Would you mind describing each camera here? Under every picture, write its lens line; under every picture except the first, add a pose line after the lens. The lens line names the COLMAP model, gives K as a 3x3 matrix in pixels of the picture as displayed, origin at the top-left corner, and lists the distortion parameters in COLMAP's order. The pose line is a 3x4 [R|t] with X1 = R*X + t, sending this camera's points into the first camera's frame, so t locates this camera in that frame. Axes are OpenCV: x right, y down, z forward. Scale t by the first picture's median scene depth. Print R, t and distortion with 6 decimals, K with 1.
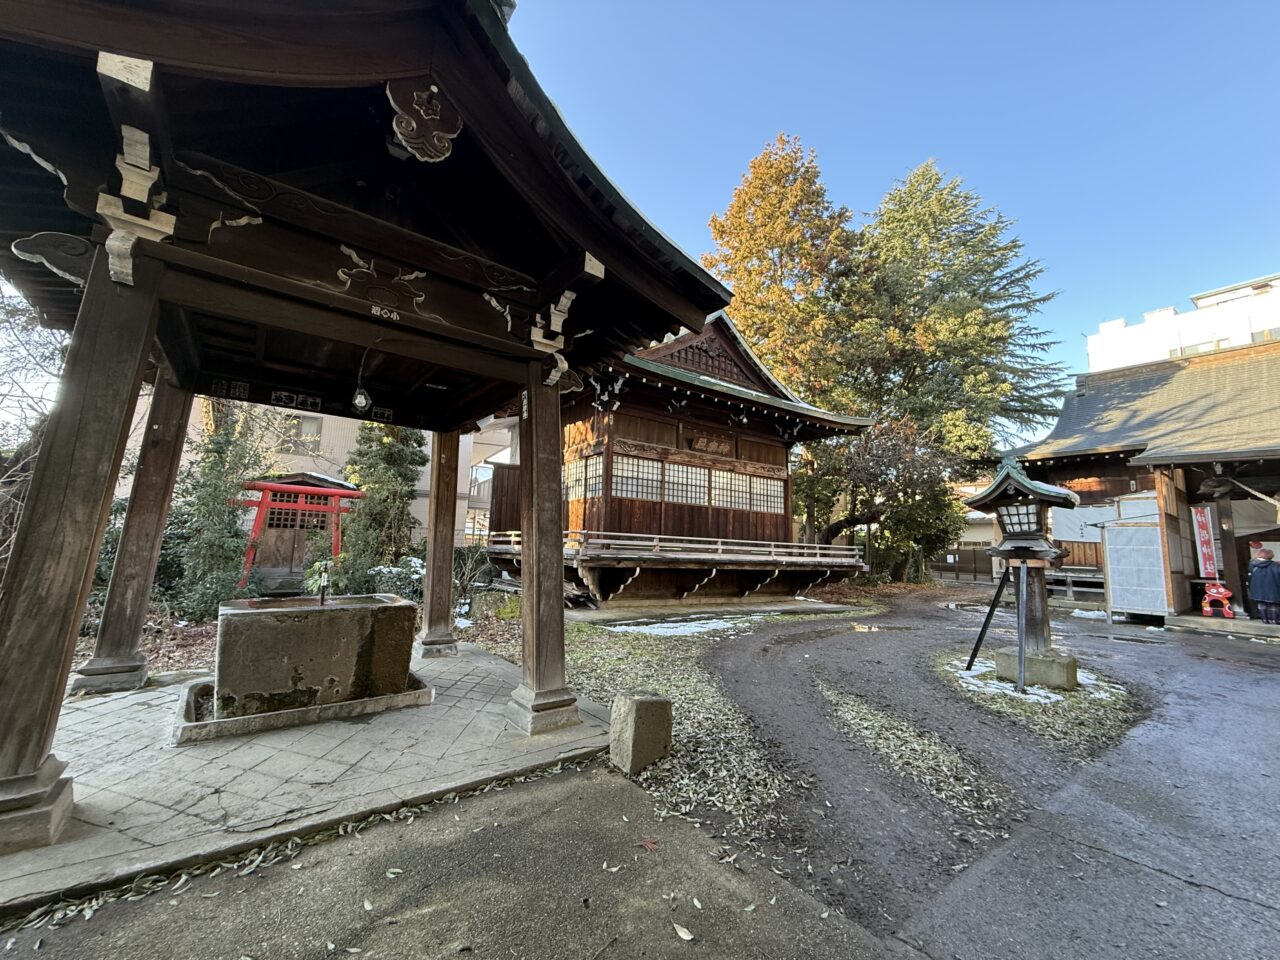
lens RADIAL K [[516.9, 0, 630.5], [0, 516.9, 479.3], [0, 0, 1]] dist [0.002511, -0.000379]
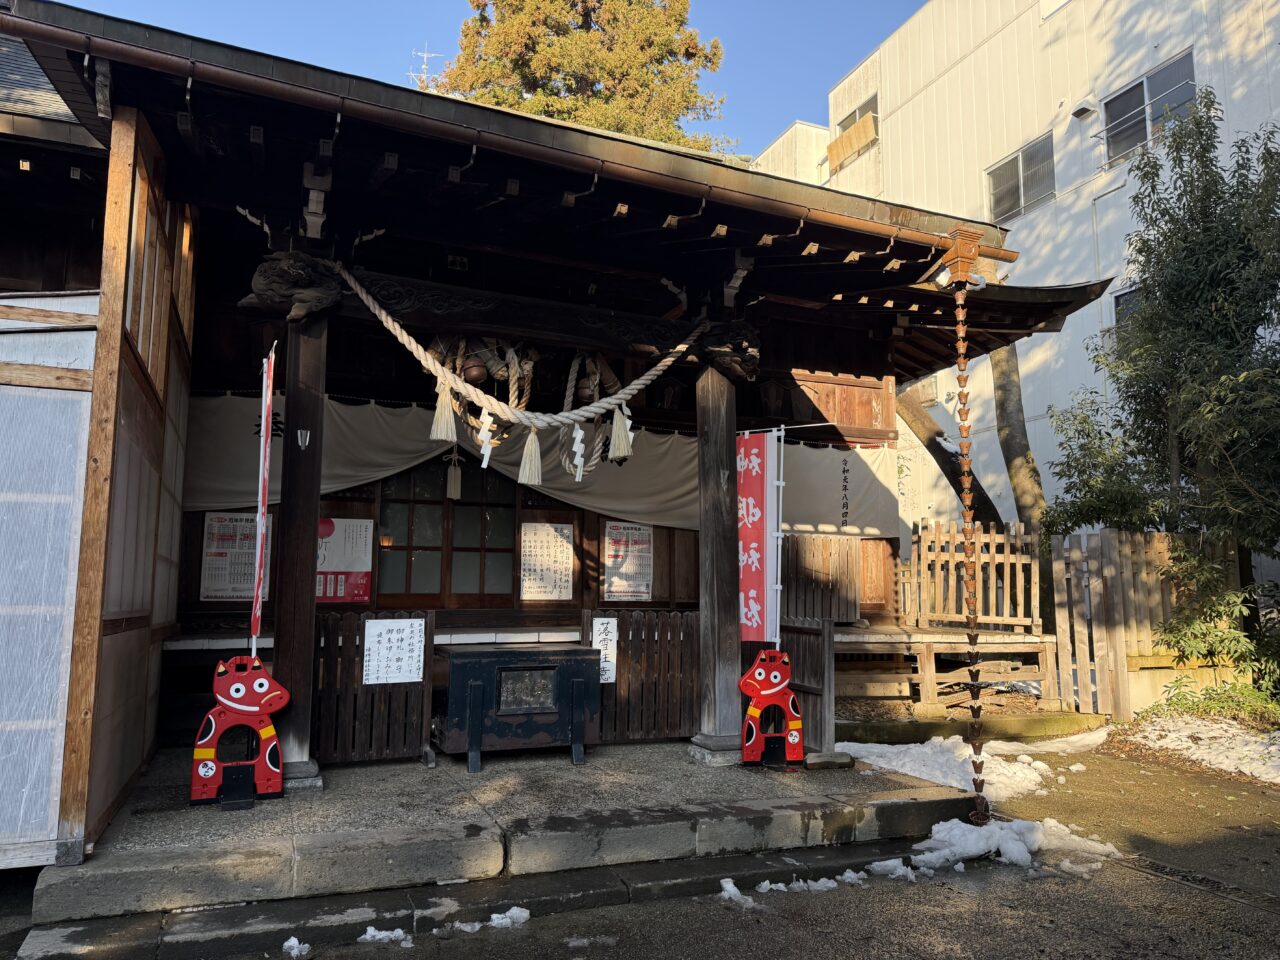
lens RADIAL K [[910.1, 0, 661.2], [0, 910.1, 483.8], [0, 0, 1]] dist [0.053407, -0.060815]
pose [[0.243107, 0.081861, 0.966539, 0.527474], [-0.118801, 0.991444, -0.054089, 0.083778], [-0.962697, -0.101677, 0.250752, 0.500169]]
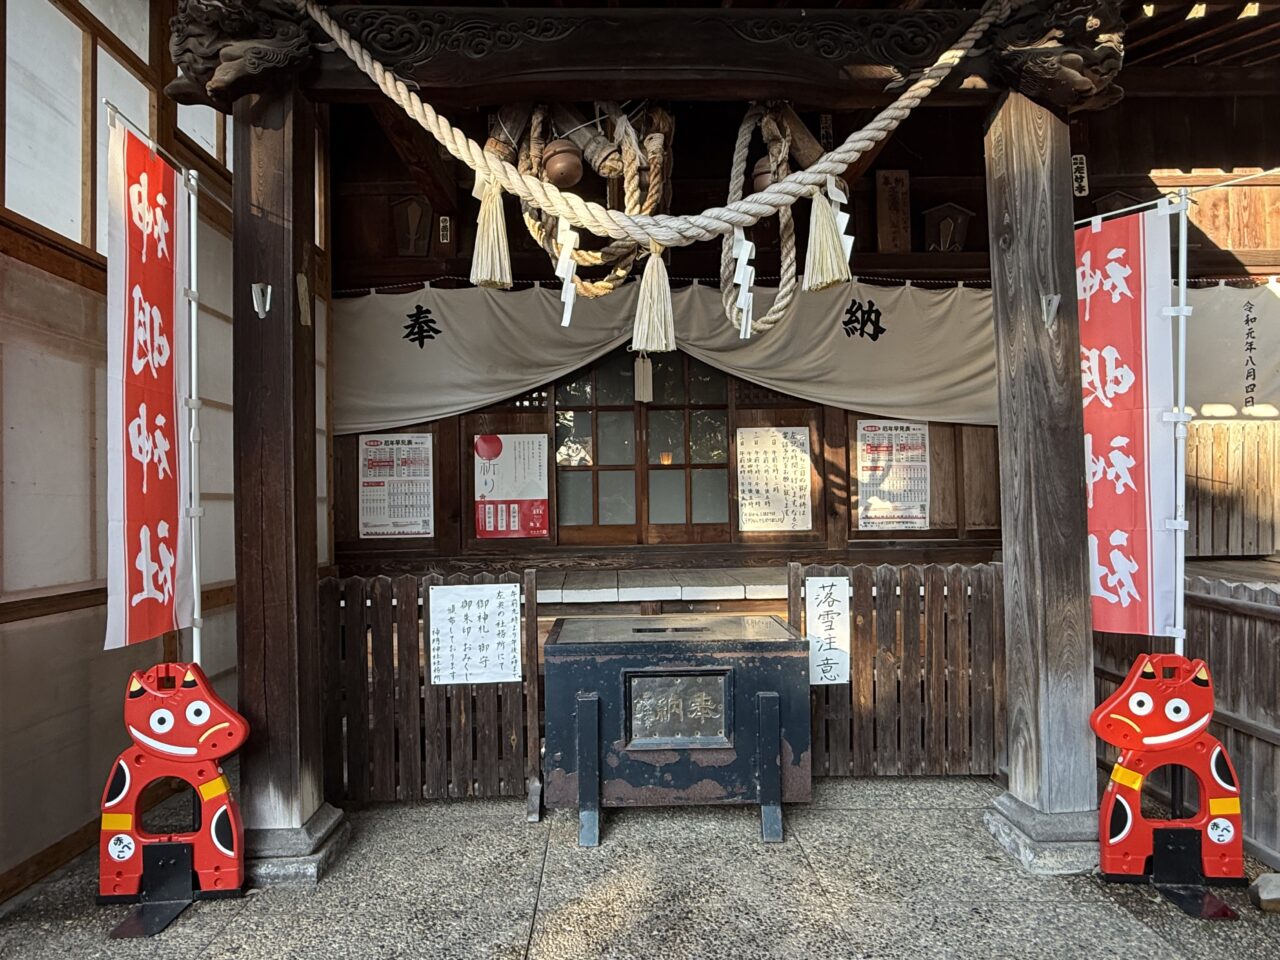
lens RADIAL K [[796.7, 0, 626.5], [0, 796.7, 489.4], [0, 0, 1]] dist [-0.003990, -0.001708]
pose [[0.603059, -0.035280, 0.796916, 0.721659], [-0.061363, 0.994010, 0.090441, 0.085365], [-0.795333, -0.103443, 0.597282, 0.539199]]
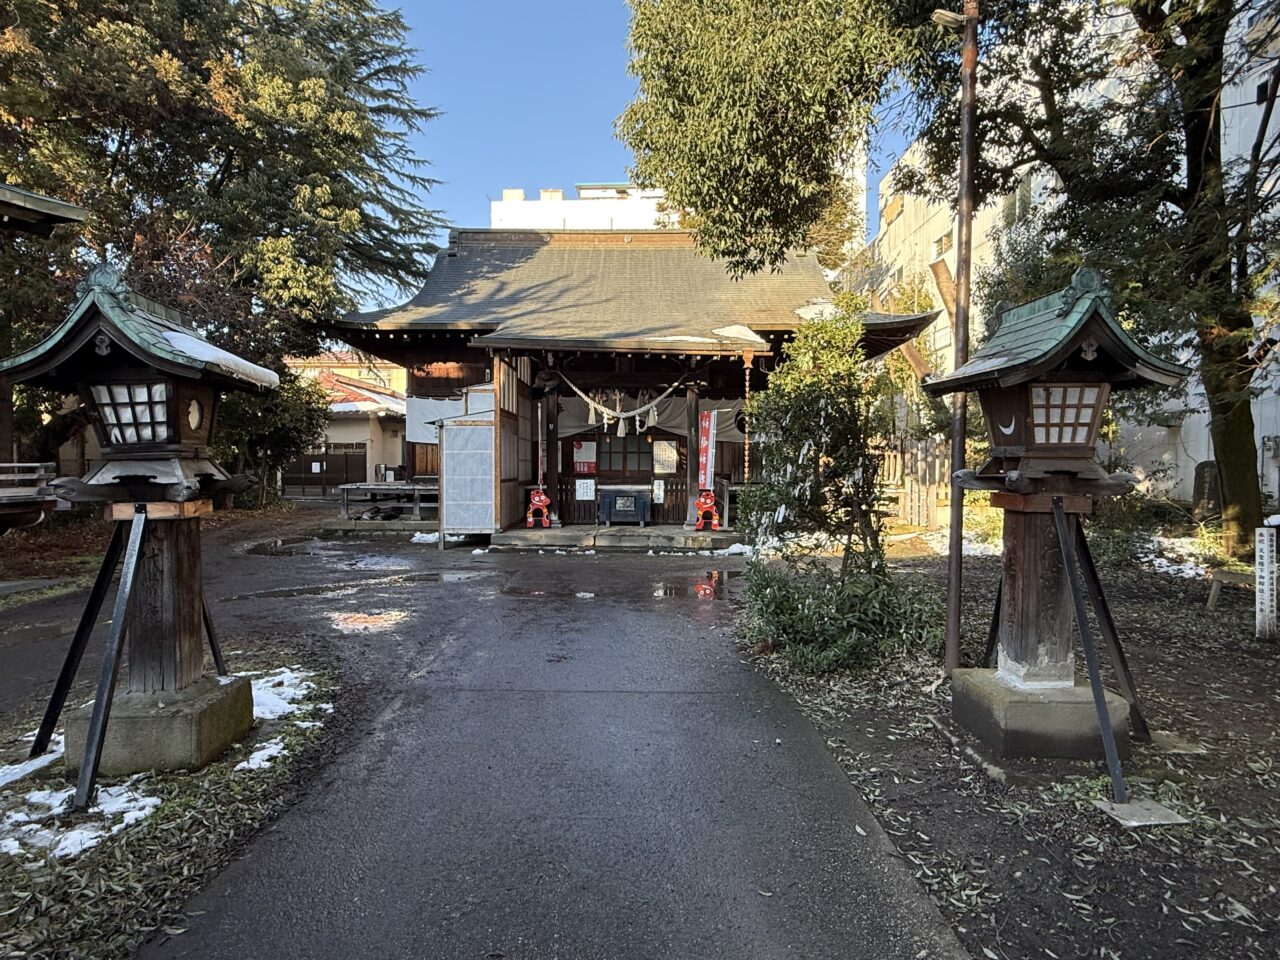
lens RADIAL K [[723.1, 0, 642.1], [0, 723.1, 481.5], [0, 0, 1]] dist [0.022771, 0.001112]
pose [[0.603213, -0.059414, 0.795364, 0.183038], [-0.079601, 0.987758, 0.134156, 0.005191], [-0.793598, -0.144237, 0.591099, 0.097609]]
